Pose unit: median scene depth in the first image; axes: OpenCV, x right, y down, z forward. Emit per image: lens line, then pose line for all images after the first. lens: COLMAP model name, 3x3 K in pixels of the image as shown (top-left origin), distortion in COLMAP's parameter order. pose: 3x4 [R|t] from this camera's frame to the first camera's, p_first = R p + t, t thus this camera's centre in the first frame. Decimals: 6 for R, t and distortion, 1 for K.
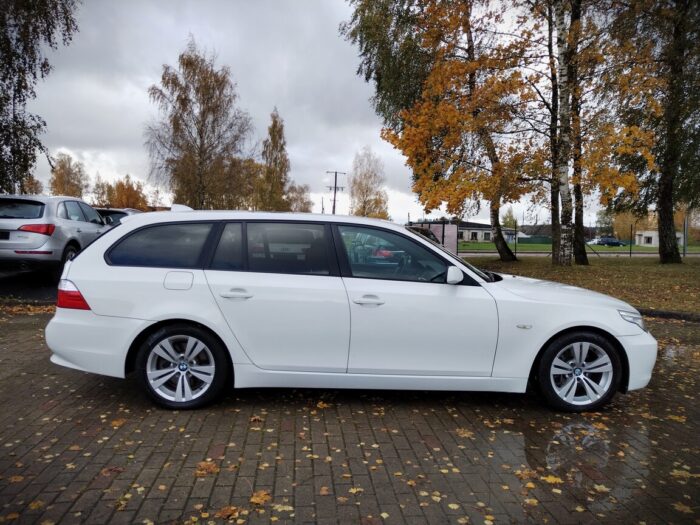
lens RADIAL K [[511.1, 0, 354.5], [0, 511.1, 261.9], [0, 0, 1]] dist [0.019752, -0.023717]
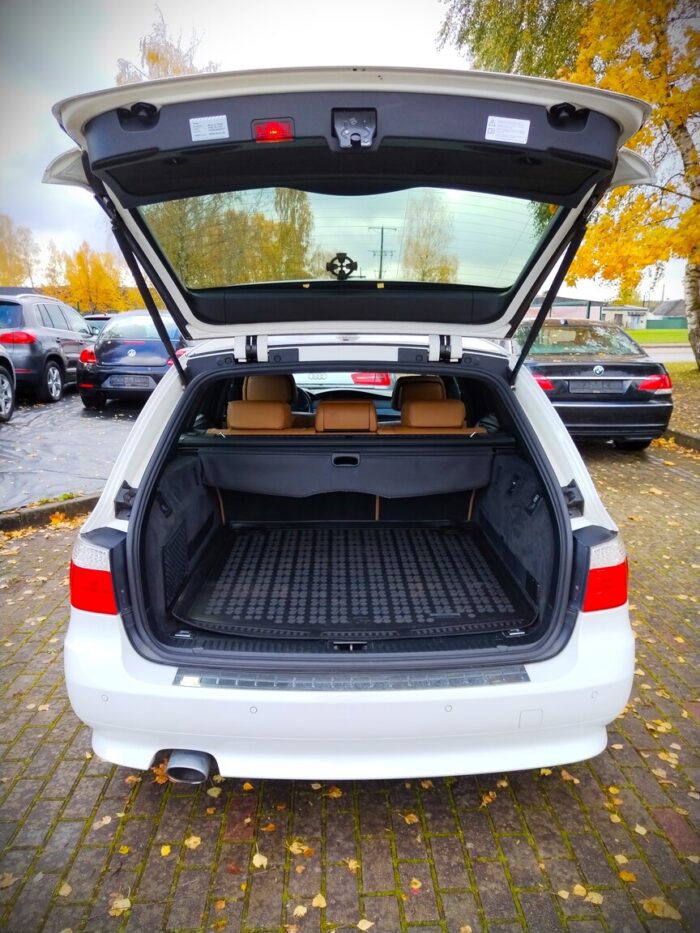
lens RADIAL K [[681.2, 0, 346.2], [0, 681.2, 473.5], [0, 0, 1]] dist [0.019752, -0.023717]
pose [[0.996438, -0.003371, -0.084260, -0.025095], [0.017368, 0.985982, 0.165946, -0.018648], [0.082519, -0.166819, 0.982528, 0.167605]]
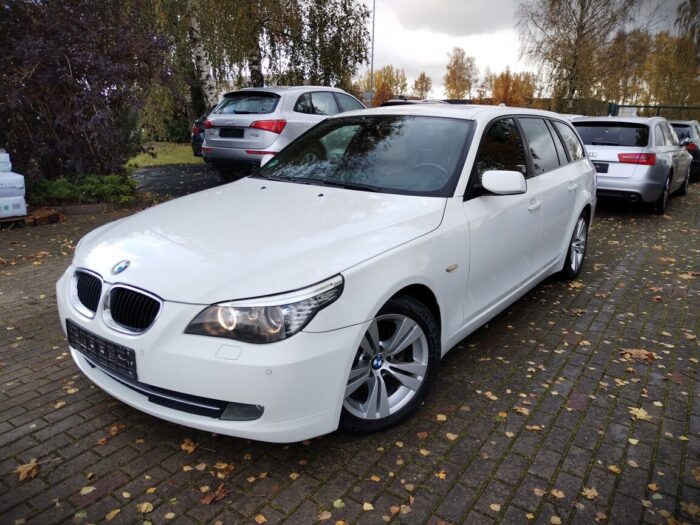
lens RADIAL K [[511.1, 0, 352.4], [0, 511.1, 264.4], [0, 0, 1]] dist [0.019752, -0.023717]
pose [[0.750932, 0.165751, -0.639240, 0.036399], [-0.031790, 0.975940, 0.215710, -0.008947], [0.659614, -0.141662, 0.738133, 0.142319]]
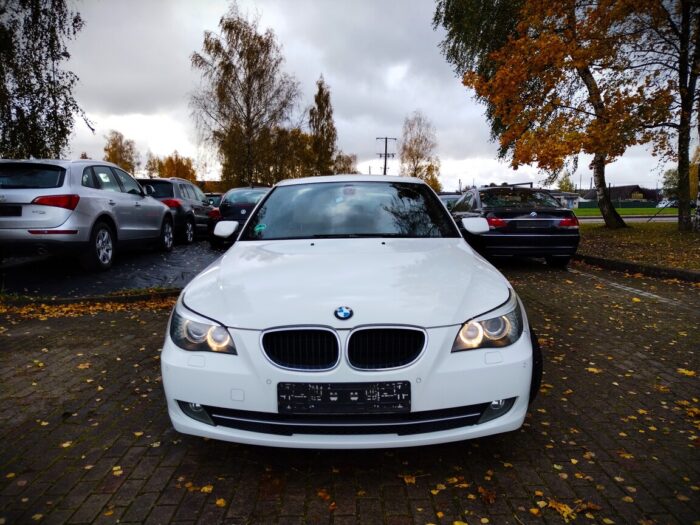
lens RADIAL K [[511.1, 0, 350.4], [0, 511.1, 261.5], [0, 0, 1]] dist [0.019752, -0.023717]
pose [[0.995061, -0.017426, -0.097724, -0.036716], [0.022947, 0.998186, 0.055660, -0.002396], [0.096577, -0.057628, 0.993656, 0.094931]]
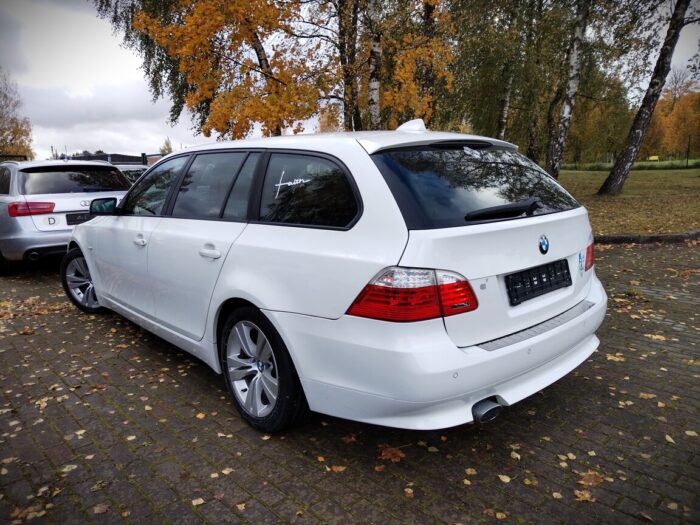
lens RADIAL K [[511.1, 0, 351.6], [0, 511.1, 268.7], [0, 0, 1]] dist [0.019752, -0.023717]
pose [[0.798799, -0.157573, 0.580595, -0.112045], [0.074277, 0.983537, 0.164738, -0.011855], [-0.596995, -0.088467, 0.797352, 0.184585]]
